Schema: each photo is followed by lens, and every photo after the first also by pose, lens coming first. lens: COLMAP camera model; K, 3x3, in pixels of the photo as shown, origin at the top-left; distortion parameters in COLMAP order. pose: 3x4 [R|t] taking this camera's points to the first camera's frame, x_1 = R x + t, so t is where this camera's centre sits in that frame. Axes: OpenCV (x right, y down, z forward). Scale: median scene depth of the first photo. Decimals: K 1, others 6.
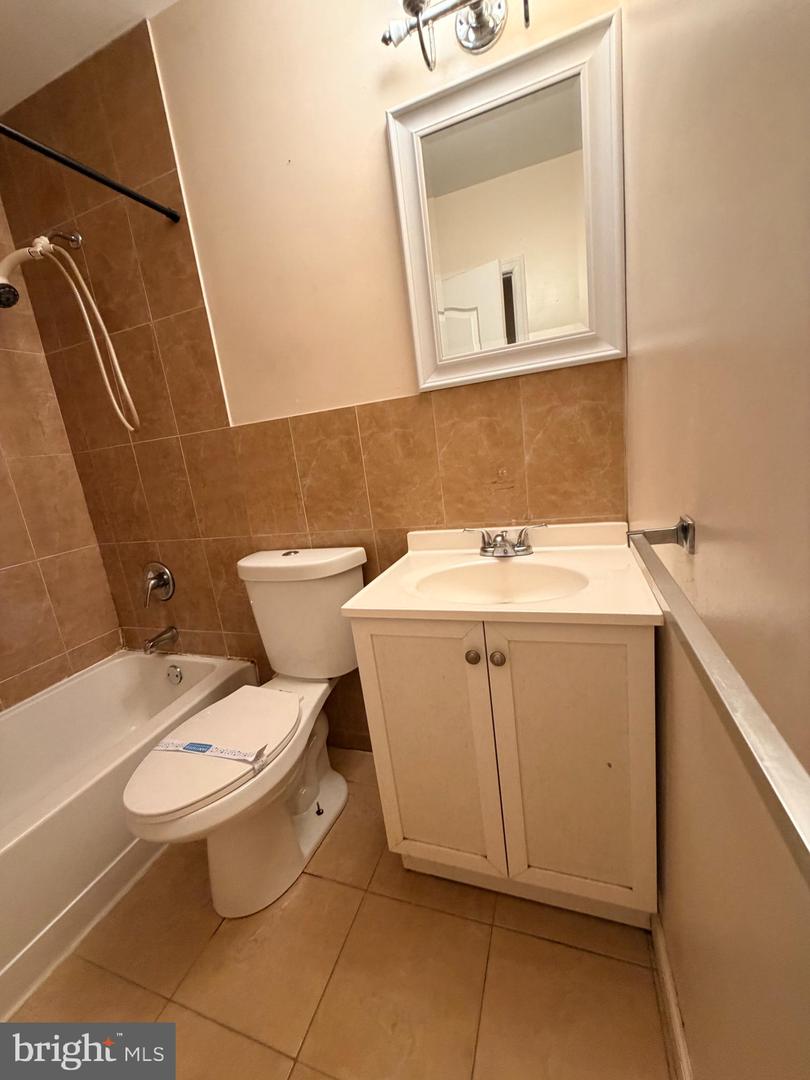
lens RADIAL K [[432.0, 0, 401.2], [0, 432.0, 538.5], [0, 0, 1]] dist [0.001656, -0.000321]
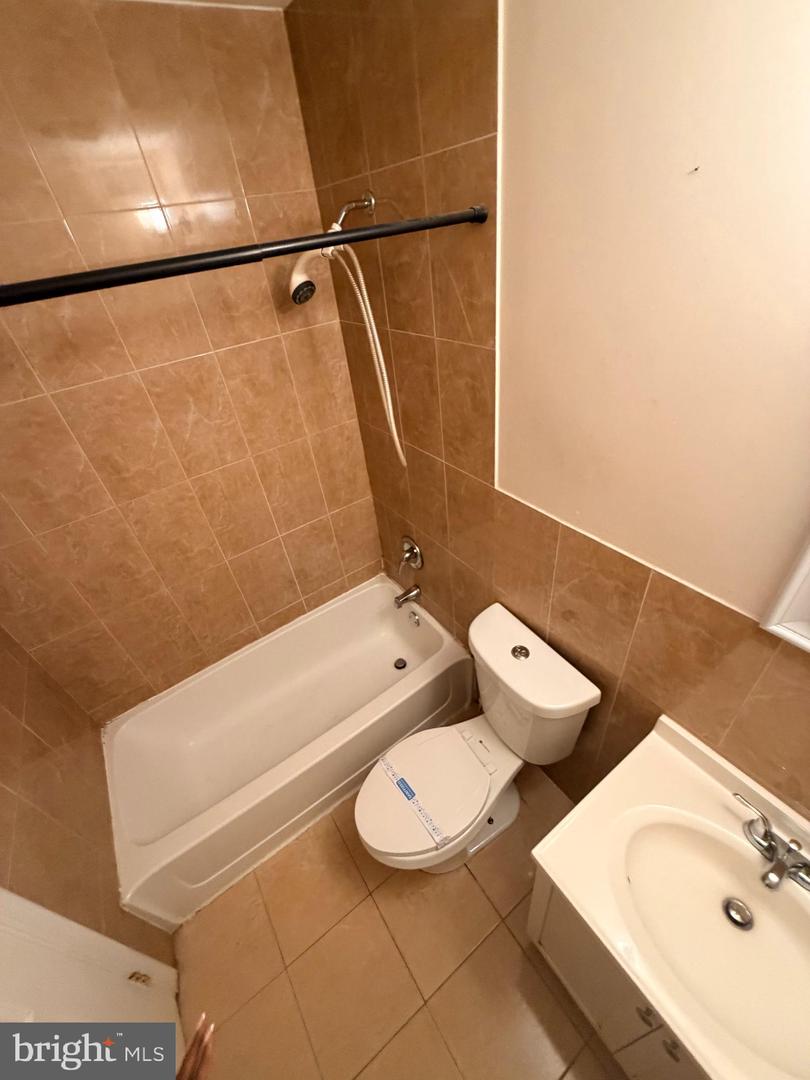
lens RADIAL K [[432.0, 0, 401.3], [0, 432.0, 539.6], [0, 0, 1]] dist [0.001656, -0.000321]
pose [[0.817438, 0.366226, -0.444606, -0.116581], [-0.103905, 0.852950, 0.511546, -0.534746], [0.566568, -0.371960, 0.735286, 0.205445]]
